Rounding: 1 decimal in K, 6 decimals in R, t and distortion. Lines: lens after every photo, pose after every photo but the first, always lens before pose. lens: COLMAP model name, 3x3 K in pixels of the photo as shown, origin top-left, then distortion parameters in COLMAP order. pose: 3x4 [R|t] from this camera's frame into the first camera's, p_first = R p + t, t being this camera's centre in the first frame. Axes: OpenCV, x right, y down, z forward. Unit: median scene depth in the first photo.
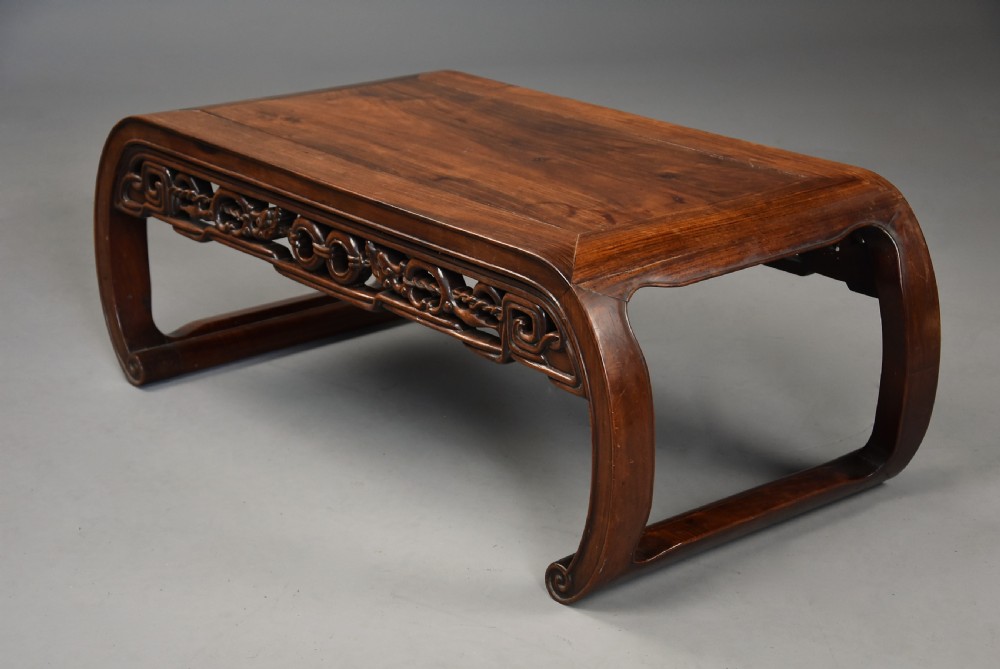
lens RADIAL K [[2006.0, 0, 500.0], [0, 2006.0, 334.5], [0, 0, 1]] dist [0.339367, 0.034258]
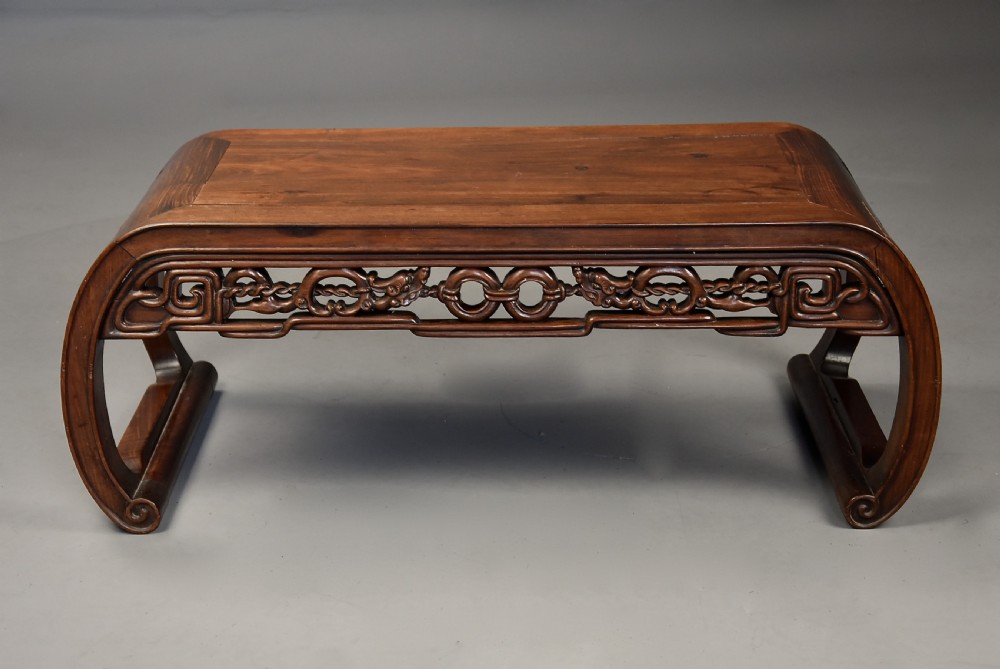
lens RADIAL K [[2006.0, 0, 500.0], [0, 2006.0, 334.5], [0, 0, 1]] dist [0.339367, 0.034258]
pose [[0.648436, -0.243310, 0.721340, -0.826062], [0.258807, 0.961567, 0.091689, -0.116795], [-0.715925, 0.127234, 0.686485, 0.338731]]
